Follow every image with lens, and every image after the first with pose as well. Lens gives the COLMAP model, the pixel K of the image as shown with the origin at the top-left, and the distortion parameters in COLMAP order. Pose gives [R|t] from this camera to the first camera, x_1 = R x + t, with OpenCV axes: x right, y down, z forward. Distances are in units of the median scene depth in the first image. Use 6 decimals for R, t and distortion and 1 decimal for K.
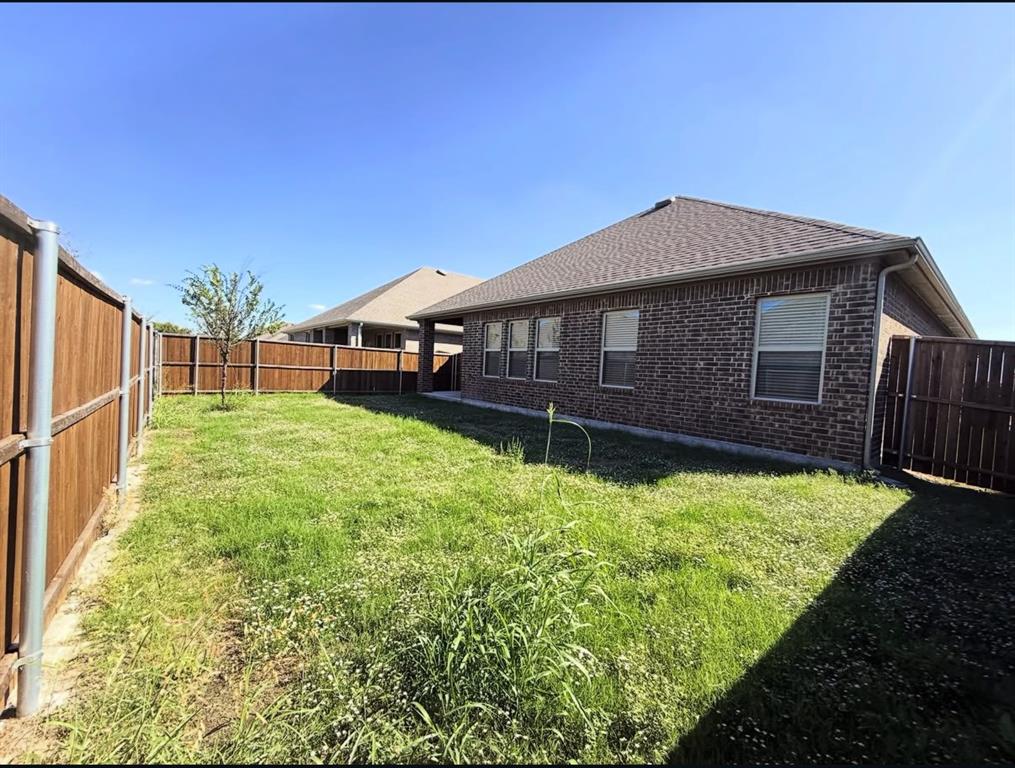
lens RADIAL K [[401.3, 0, 506.6], [0, 401.3, 384.1], [0, 0, 1]] dist [0.000691, 0.000009]
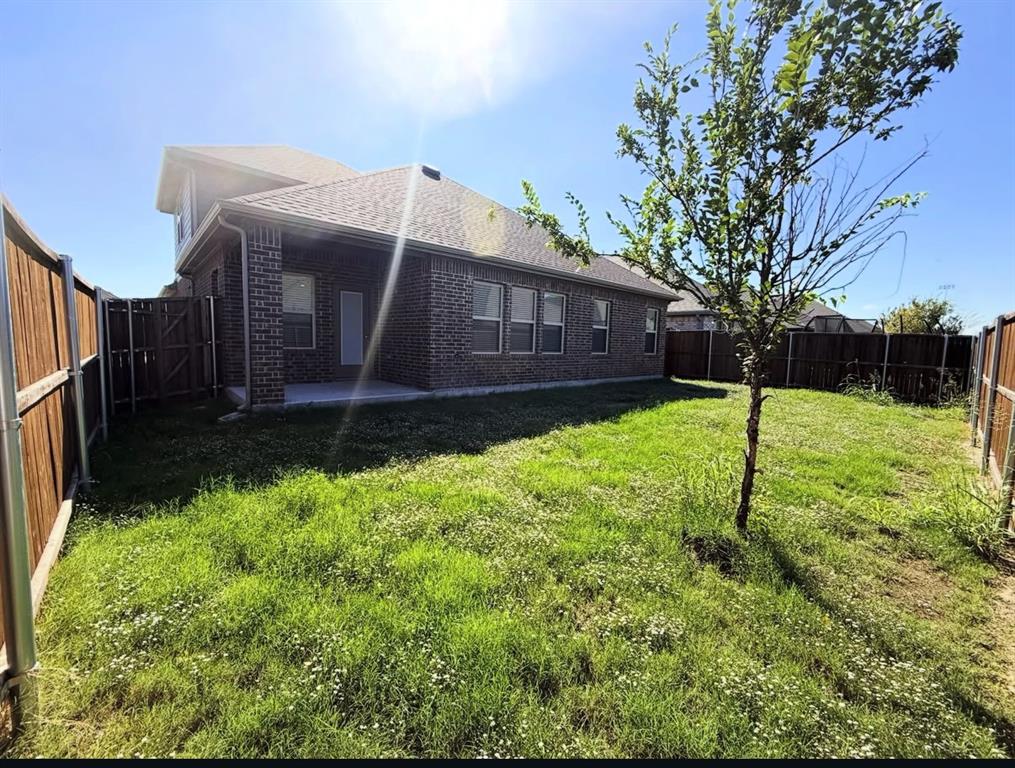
lens RADIAL K [[401.3, 0, 506.3], [0, 401.3, 379.4], [0, 0, 1]] dist [0.000691, 0.000009]
pose [[-0.083033, -0.151328, 0.984990, -0.837939], [0.000598, 0.988395, 0.151902, -0.089225], [-0.996547, 0.013202, -0.081979, 1.051607]]
